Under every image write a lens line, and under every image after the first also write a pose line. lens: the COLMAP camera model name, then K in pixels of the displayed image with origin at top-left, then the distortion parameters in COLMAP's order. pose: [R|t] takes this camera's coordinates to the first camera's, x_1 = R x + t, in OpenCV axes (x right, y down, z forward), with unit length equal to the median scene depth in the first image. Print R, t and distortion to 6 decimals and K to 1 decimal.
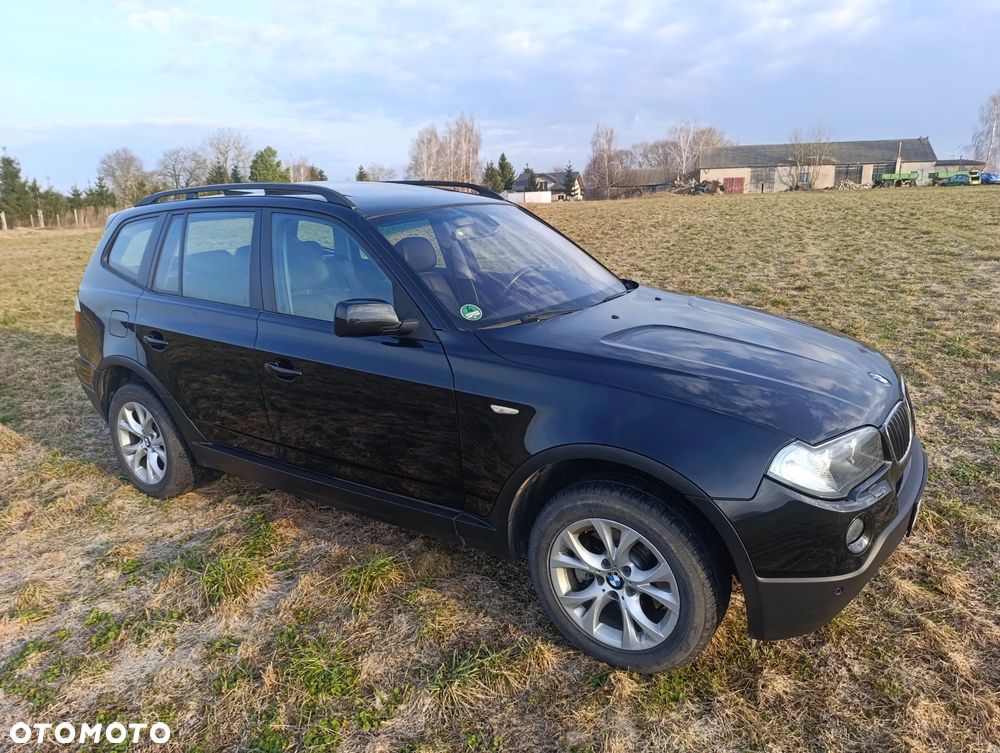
lens RADIAL K [[701.8, 0, 495.5], [0, 701.8, 370.3], [0, 0, 1]] dist [0.029973, -0.026981]
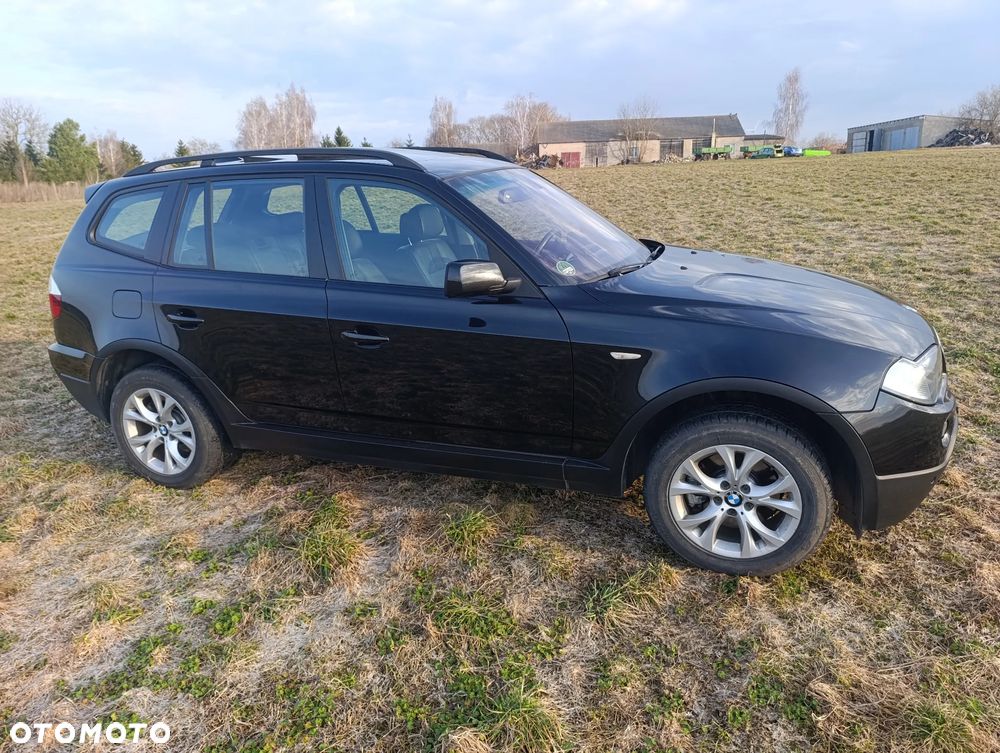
lens RADIAL K [[701.8, 0, 502.7], [0, 701.8, 369.3], [0, 0, 1]] dist [0.029973, -0.026981]
pose [[0.973453, -0.072077, 0.217241, -0.326411], [0.065282, 0.997131, 0.038305, 0.018882], [-0.219379, -0.023106, 0.975366, -0.010647]]
